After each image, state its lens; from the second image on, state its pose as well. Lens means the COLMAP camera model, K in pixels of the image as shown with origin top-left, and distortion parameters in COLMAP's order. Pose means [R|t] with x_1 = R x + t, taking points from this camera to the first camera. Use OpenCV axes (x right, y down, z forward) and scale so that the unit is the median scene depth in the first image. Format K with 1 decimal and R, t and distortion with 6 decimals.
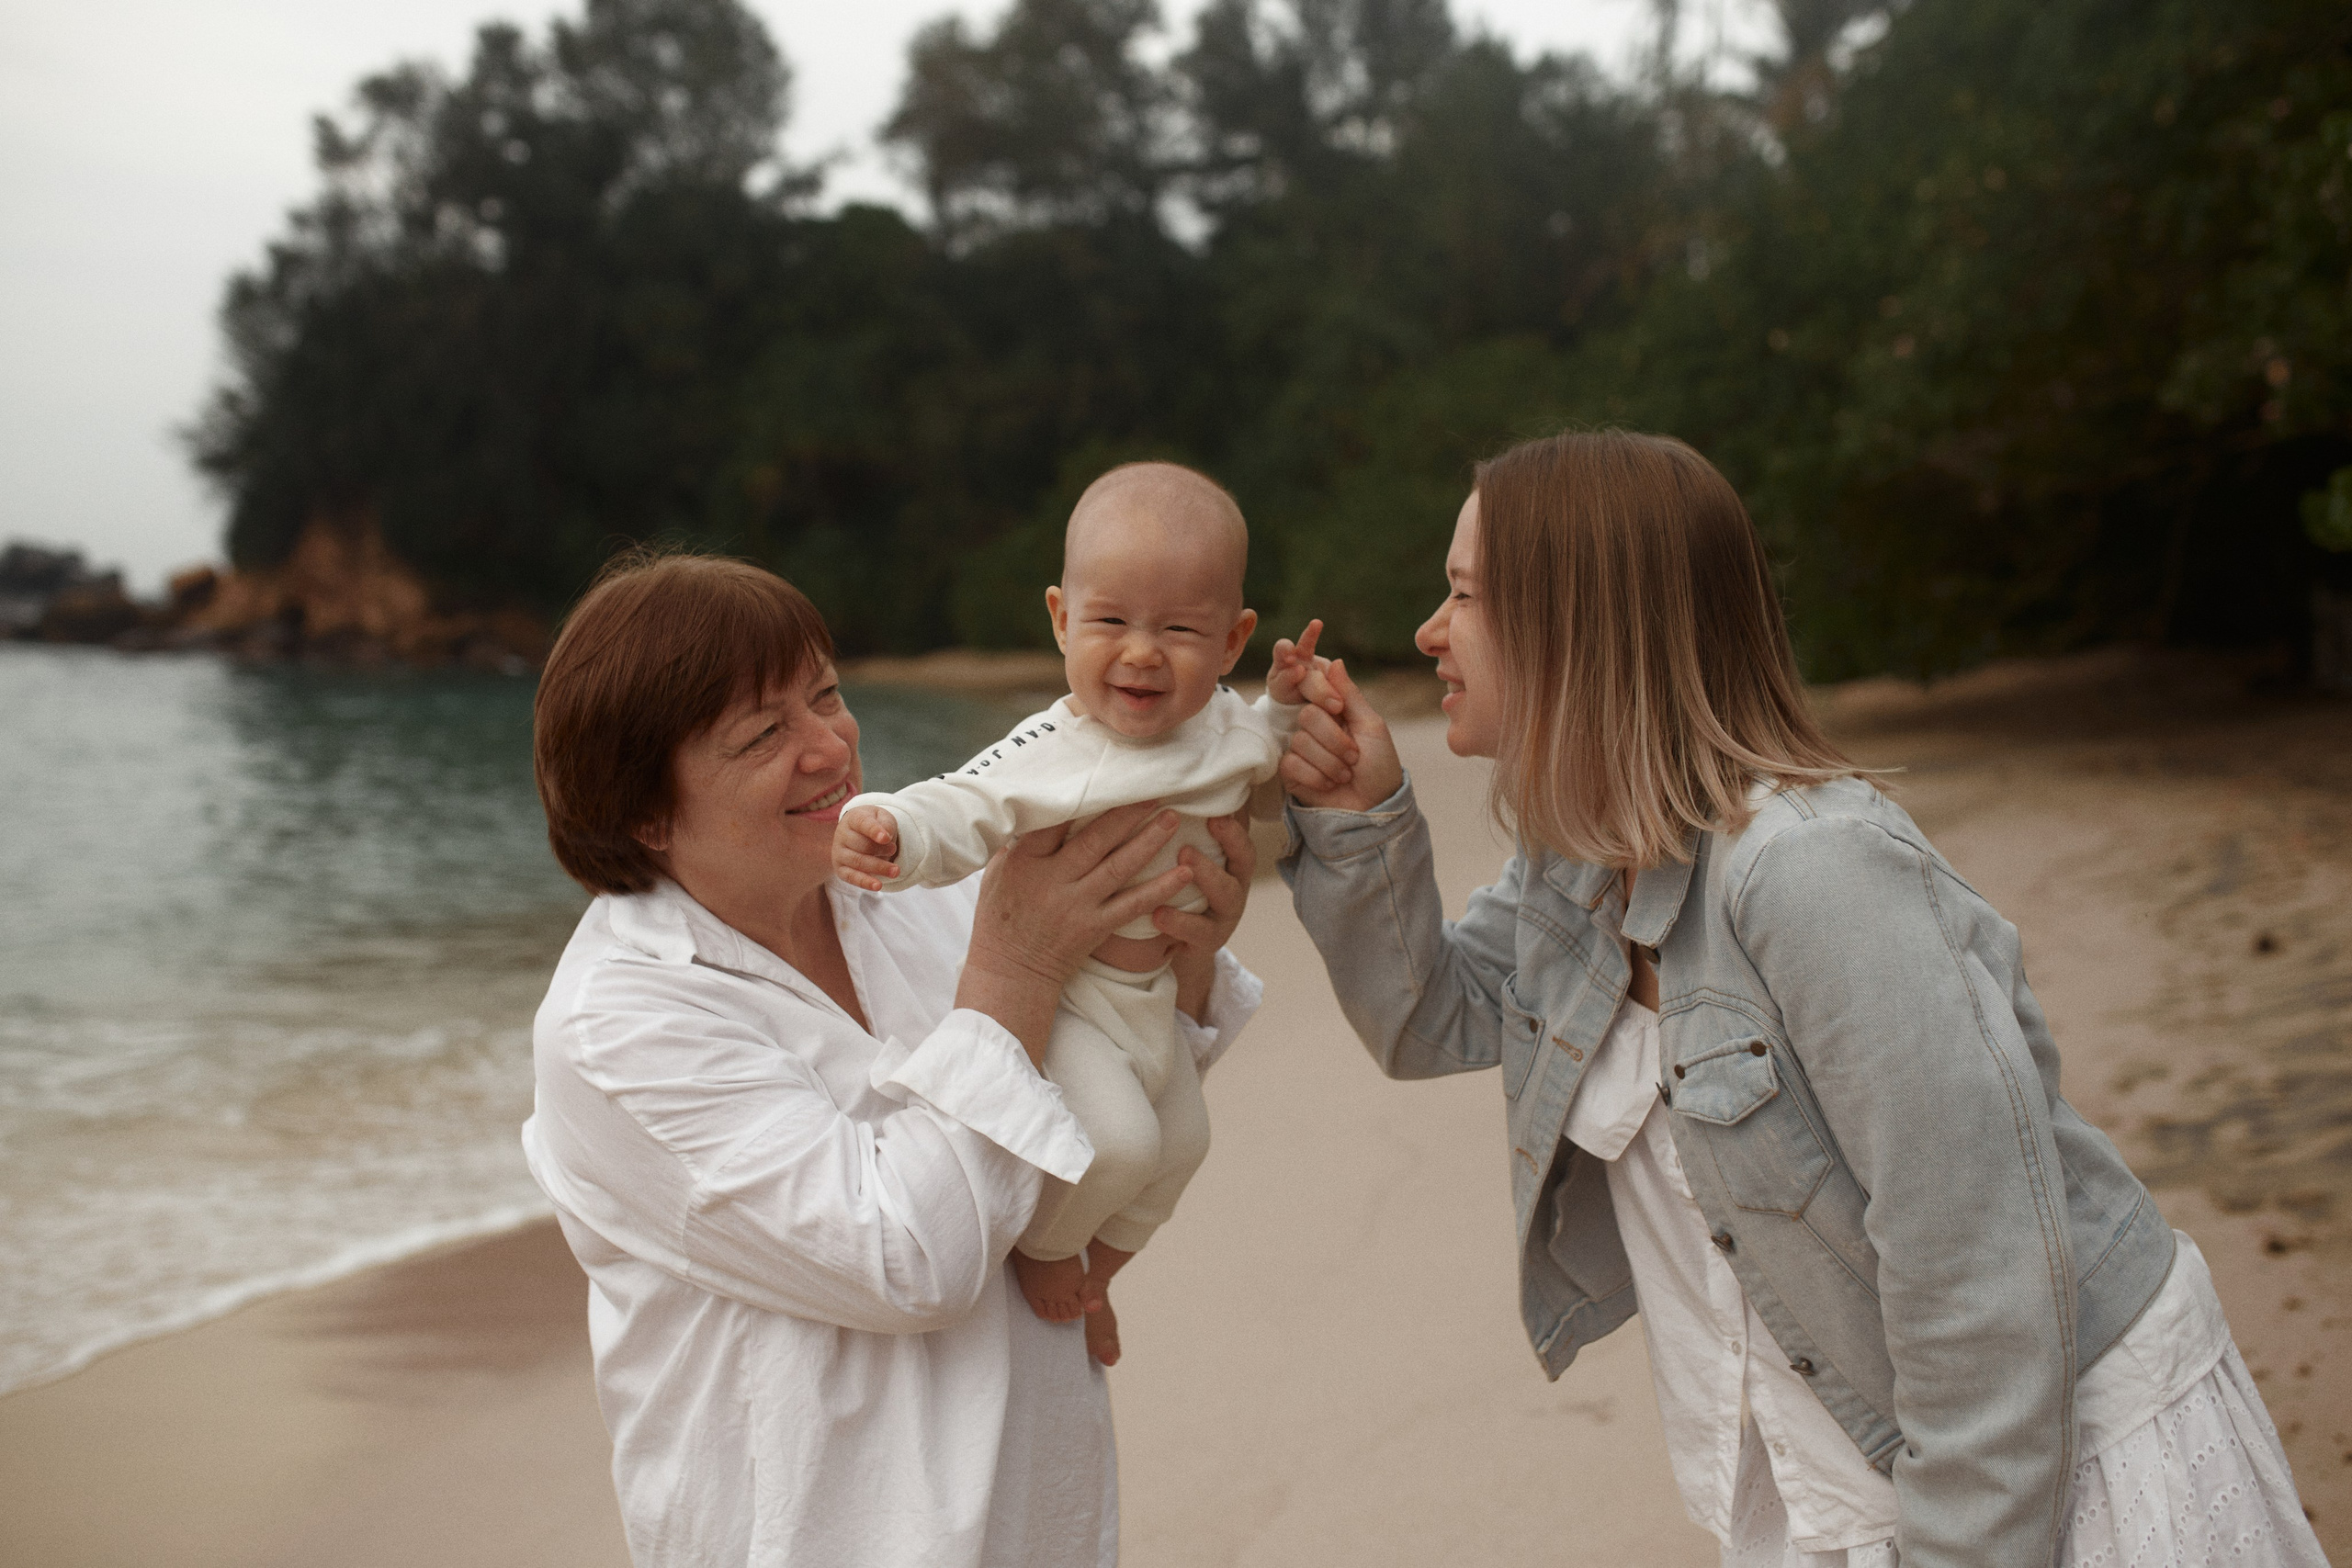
lens RADIAL K [[2296.1, 0, 1183.2], [0, 2296.1, 771.5], [0, 0, 1]] dist [-0.043032, 0.017950]
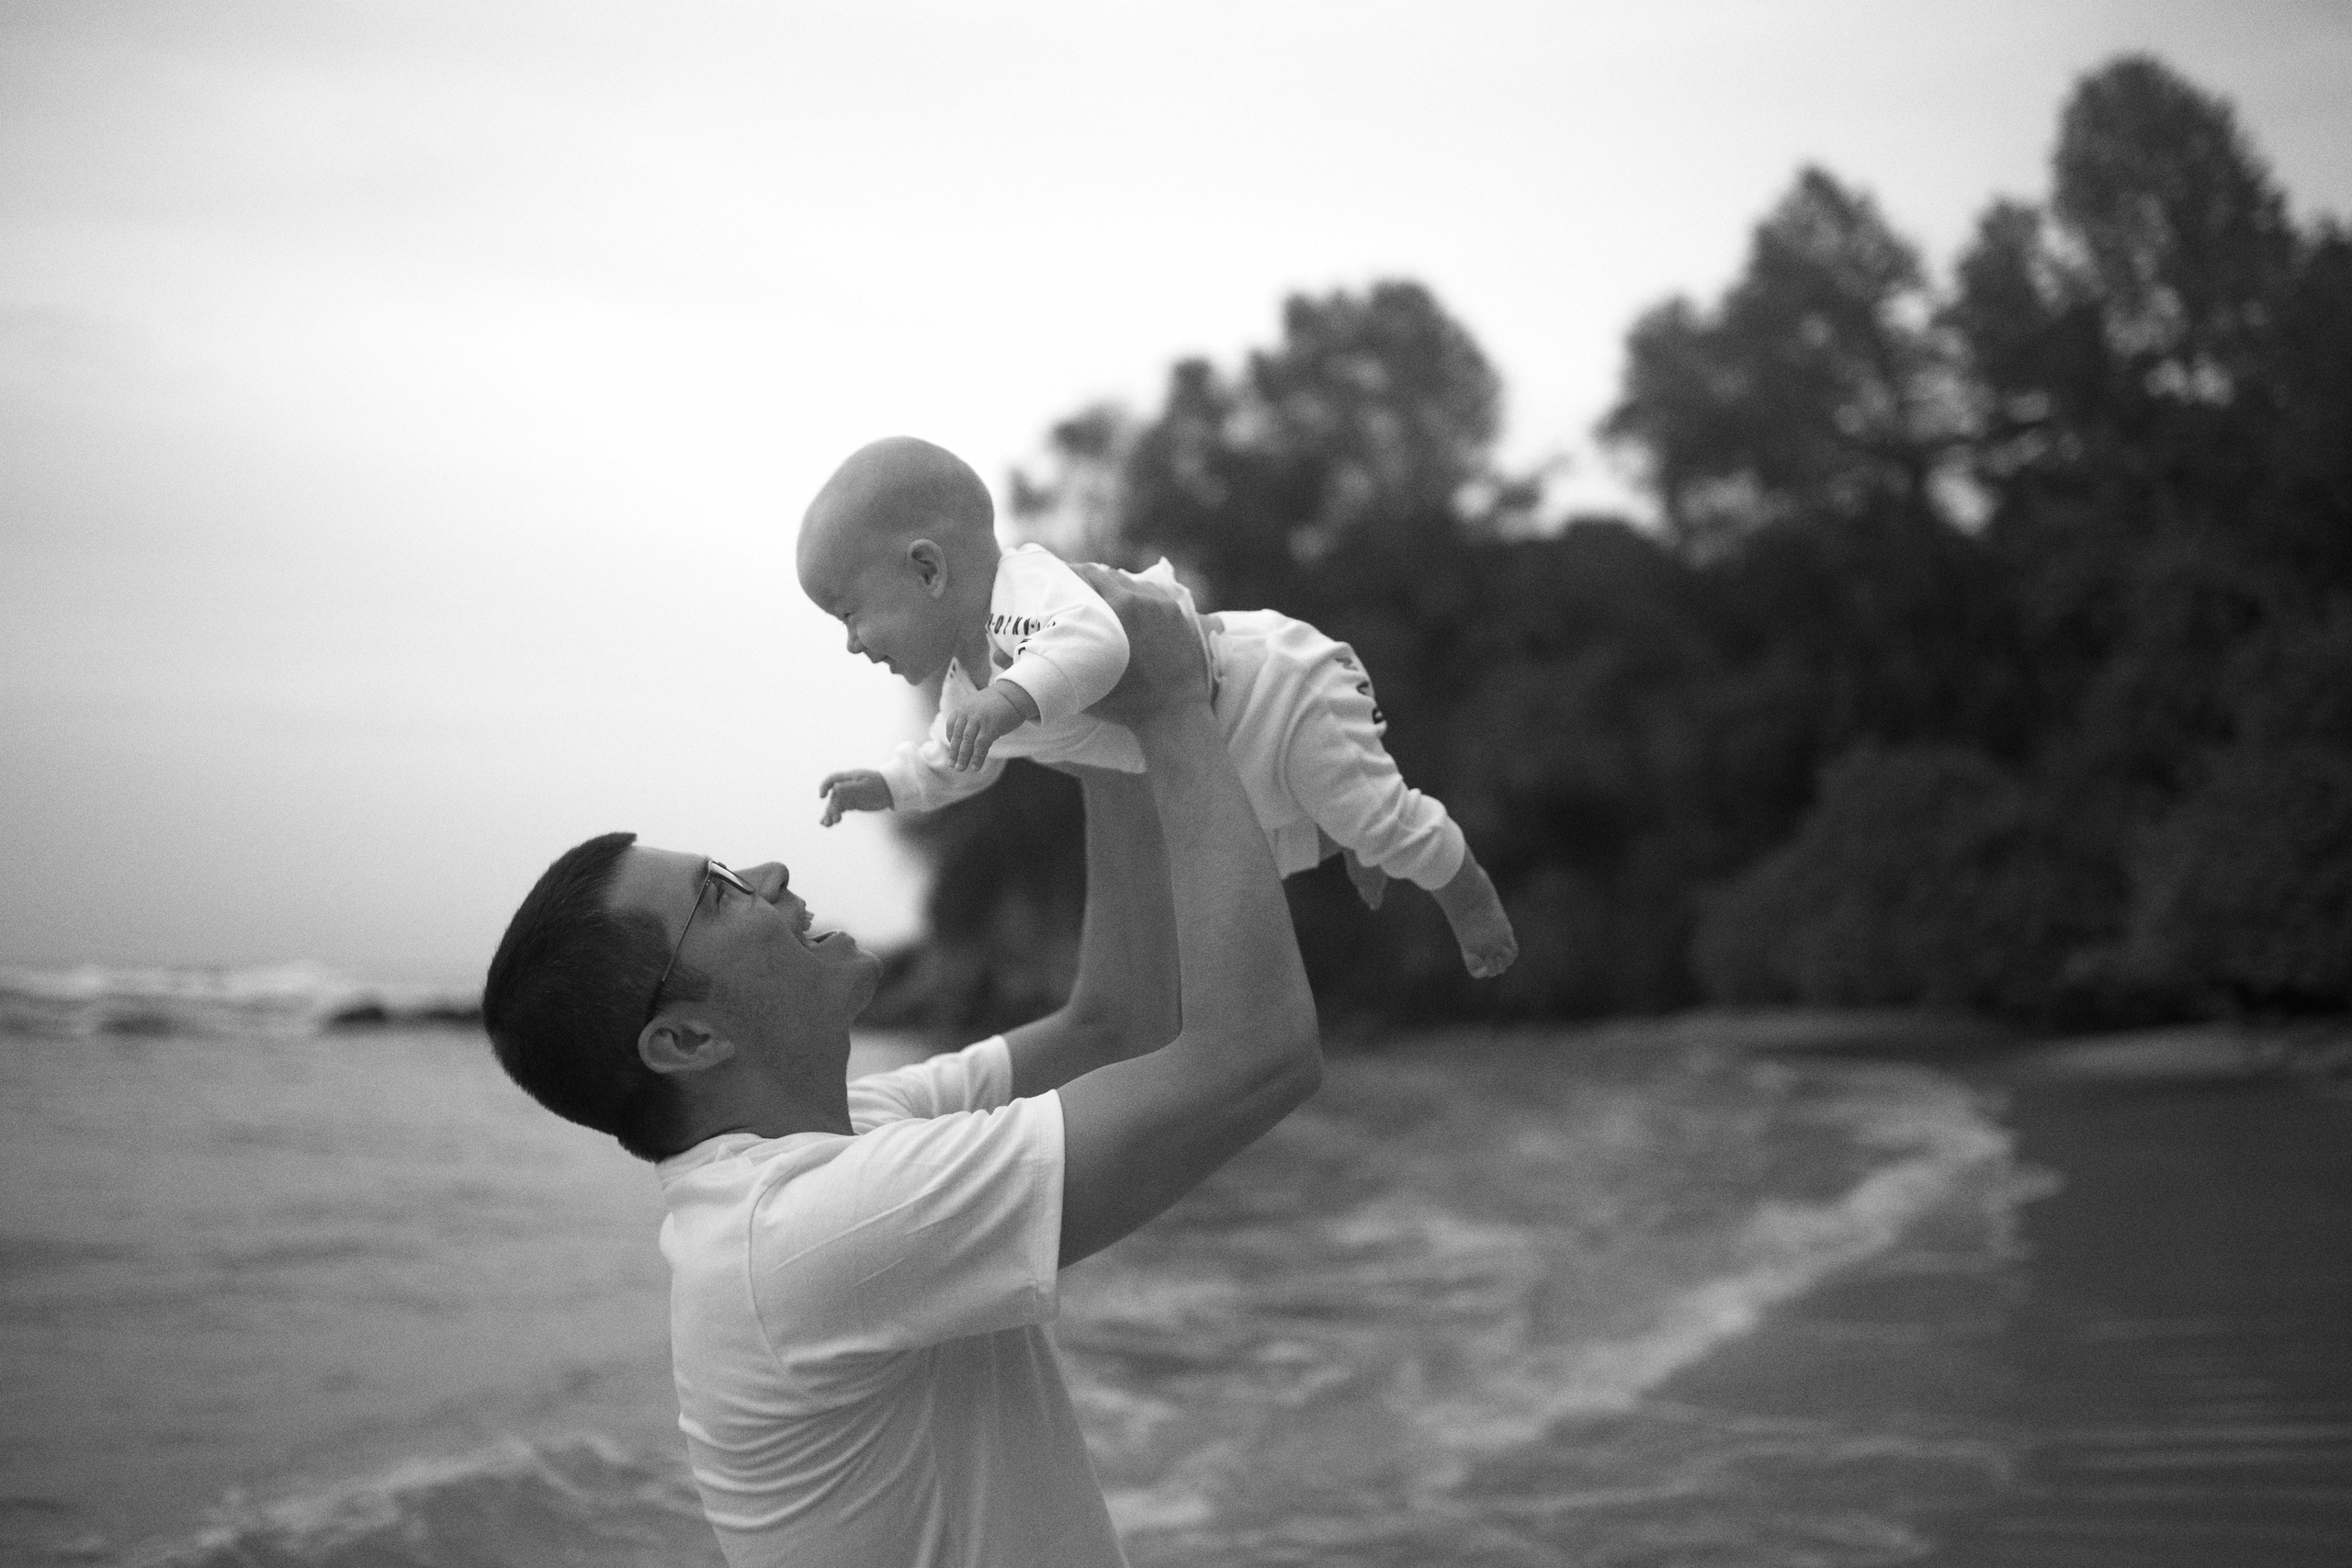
lens RADIAL K [[2262.6, 0, 1176.0], [0, 2262.6, 784.0], [0, 0, 1]] dist [-0.064172, 0.099394]
pose [[0.938912, -0.055129, -0.339713, 0.004727], [0.001155, 0.987586, -0.157076, -0.005026], [0.344156, 0.147088, 0.927320, 0.161263]]
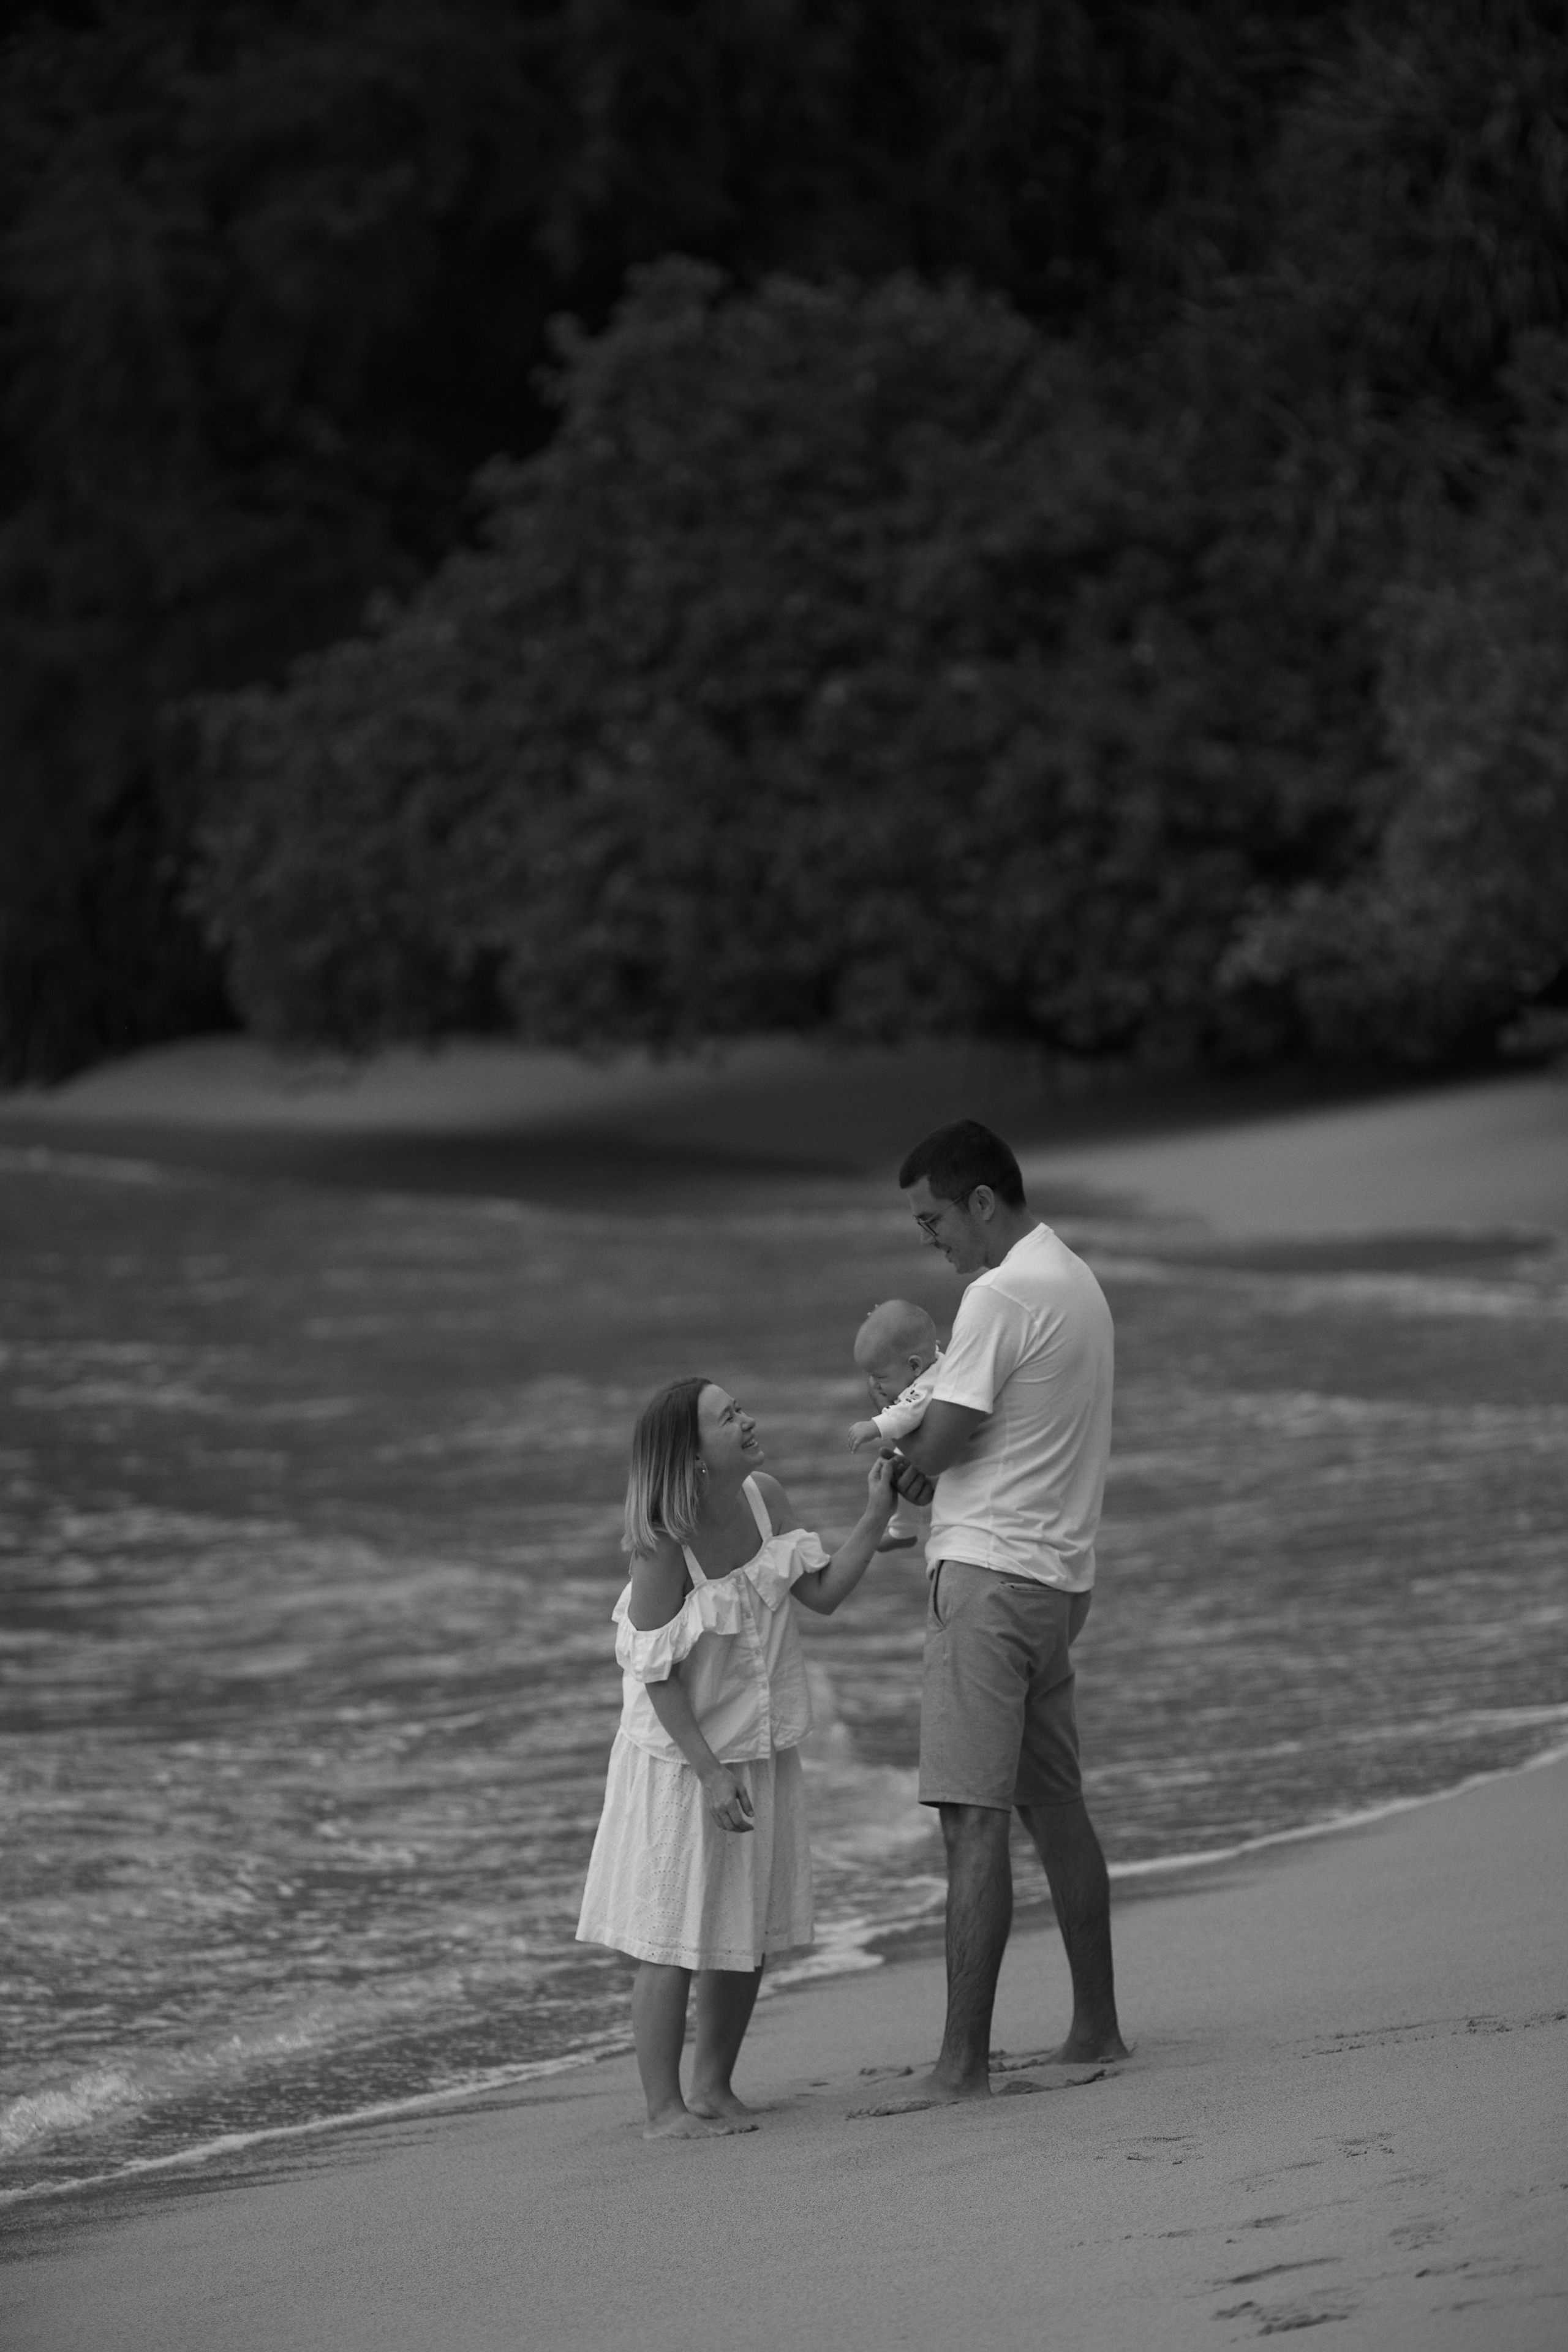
lens RADIAL K [[11136.4, 0, 784.0], [0, 11136.4, 1176.0], [0, 0, 1]] dist [0.236665, 6.727504]
pose [[0.998999, -0.043369, -0.010969, -0.012585], [0.043046, 0.998677, -0.028114, 0.004751], [0.012174, 0.027614, 0.999545, -0.345044]]
